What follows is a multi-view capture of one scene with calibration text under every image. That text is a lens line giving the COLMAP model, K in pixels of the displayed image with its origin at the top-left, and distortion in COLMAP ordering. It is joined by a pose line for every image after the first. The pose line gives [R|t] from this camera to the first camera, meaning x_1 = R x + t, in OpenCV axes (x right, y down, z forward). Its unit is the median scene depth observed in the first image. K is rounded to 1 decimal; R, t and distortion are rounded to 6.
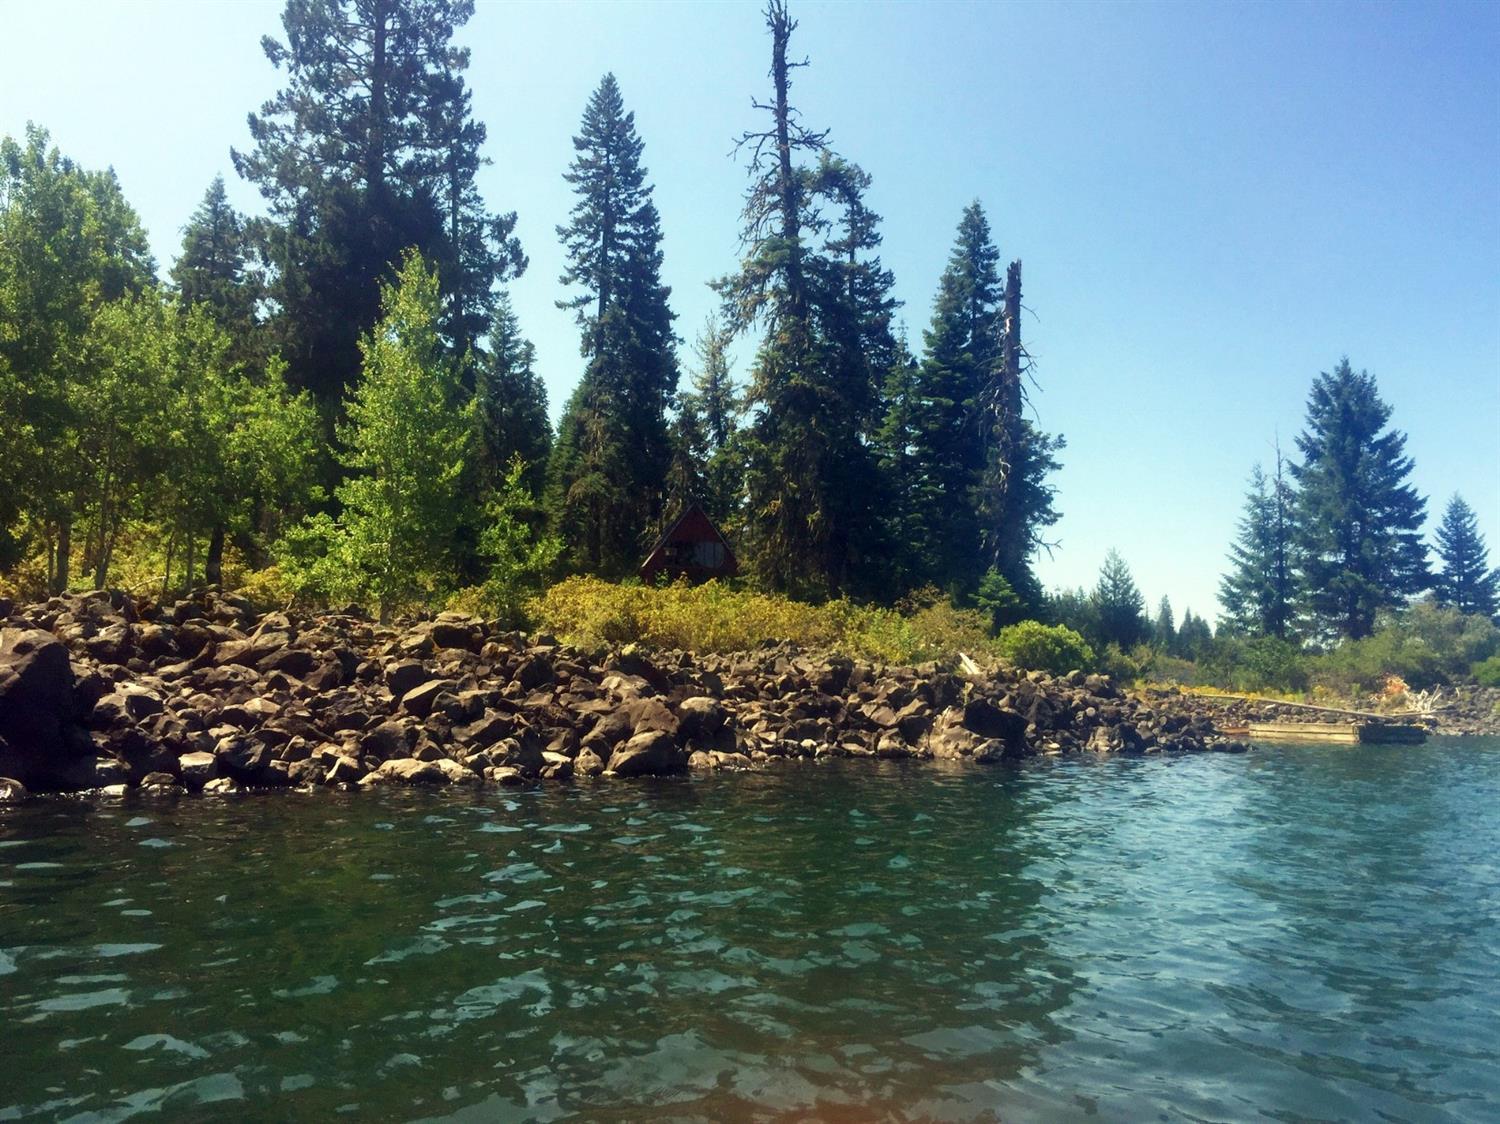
lens RADIAL K [[1235.0, 0, 742.1], [0, 1235.0, 552.7], [0, 0, 1]] dist [0.008434, -0.003853]
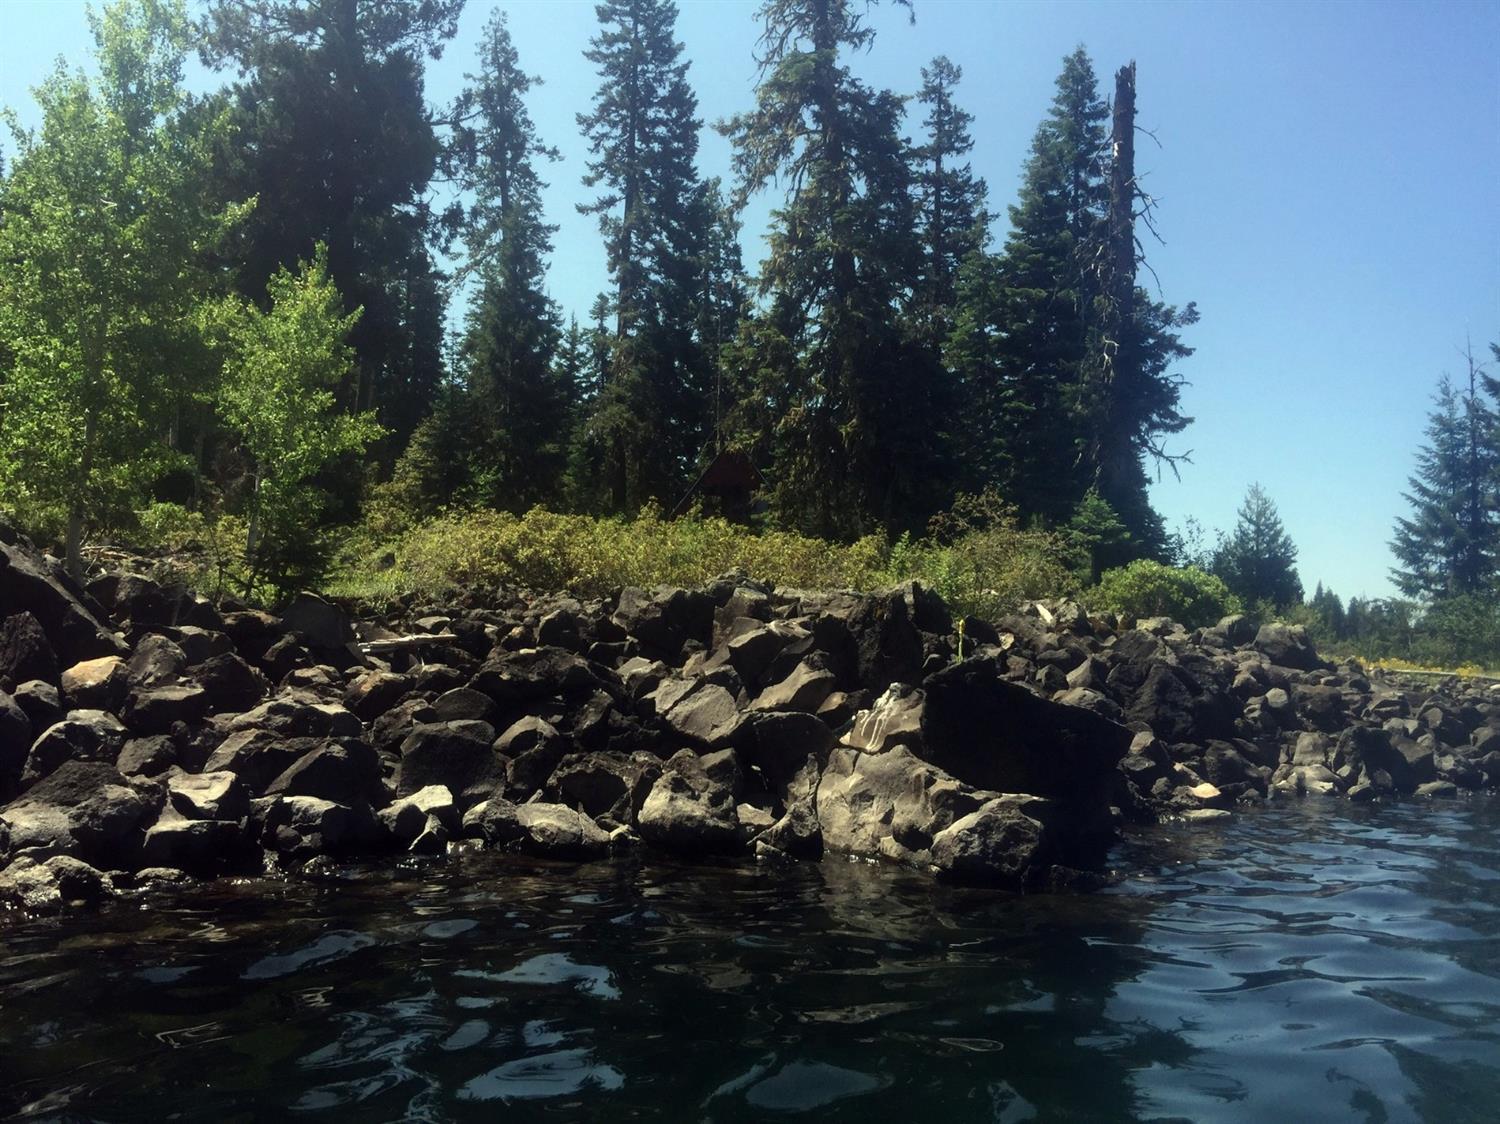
lens RADIAL K [[1276.3, 0, 757.0], [0, 1276.3, 557.6], [0, 0, 1]] dist [0.062425, -0.124267]
pose [[0.997767, -0.002902, -0.066733, 0.041142], [0.004618, 0.999662, 0.025585, 0.021481], [0.066637, -0.025836, 0.997443, 0.173358]]
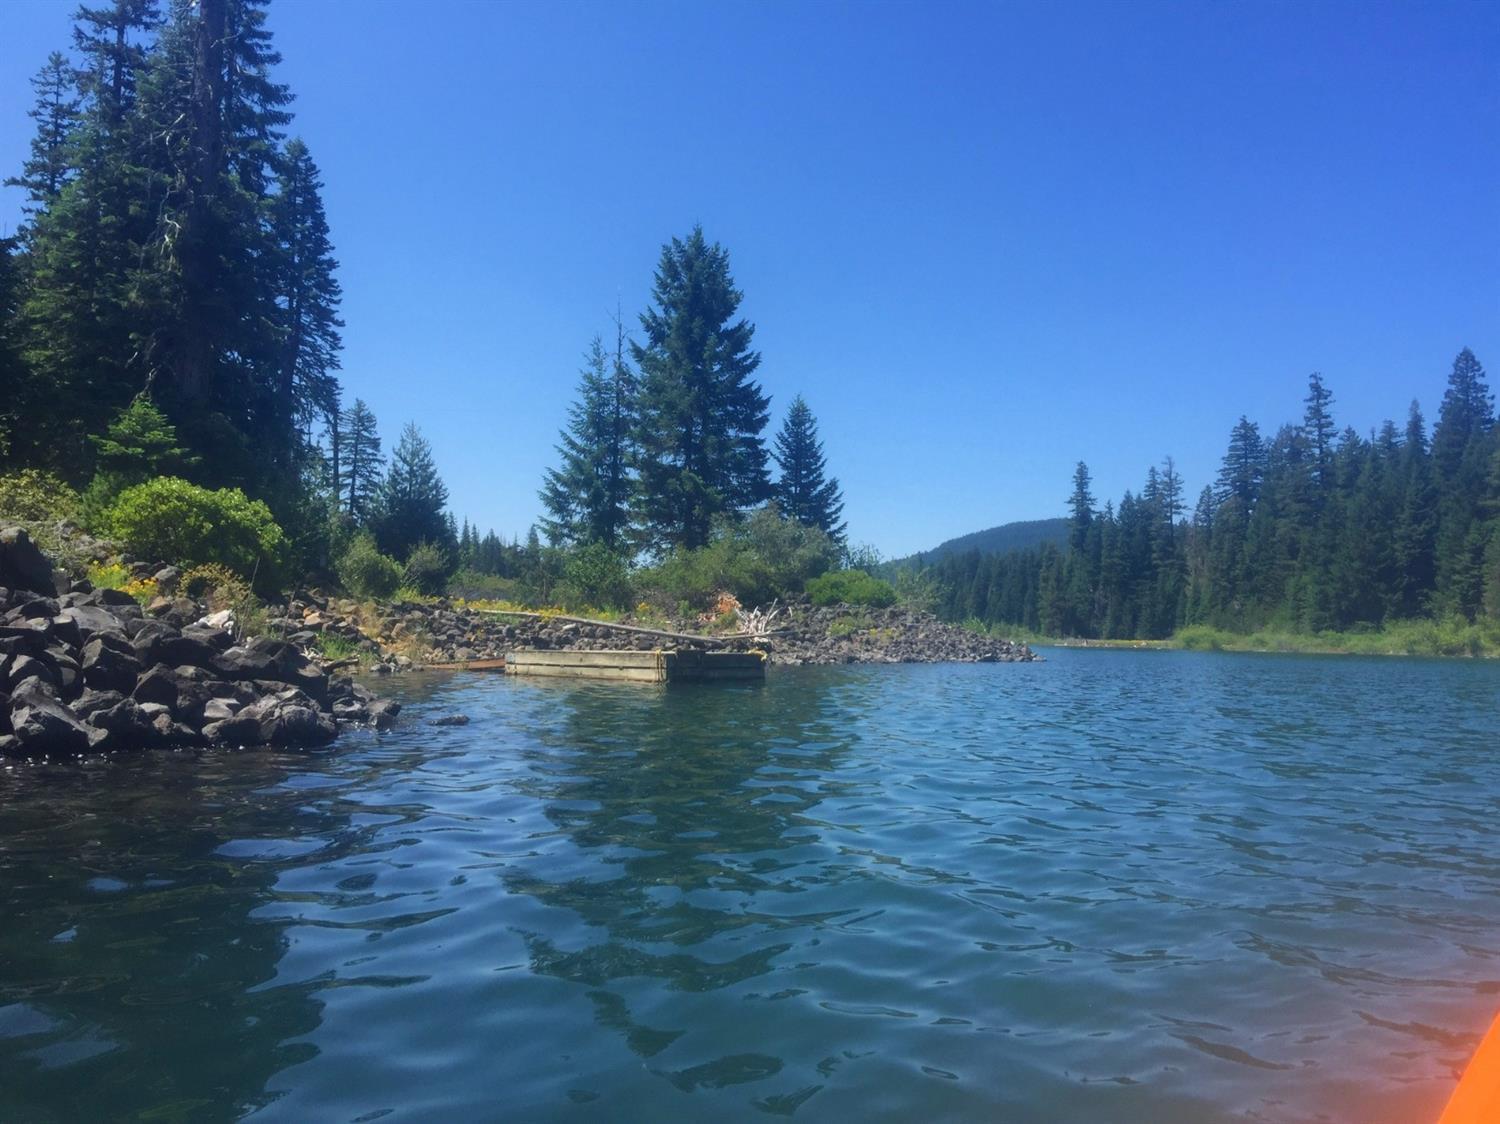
lens RADIAL K [[1267.1, 0, 750.0], [0, 1267.1, 562.0], [0, 0, 1]] dist [0.080453, -0.130973]
pose [[0.877349, 0.026799, 0.479103, 0.114322], [-0.059371, 0.996830, 0.052963, 0.028890], [-0.476165, -0.074912, 0.876159, 0.214011]]
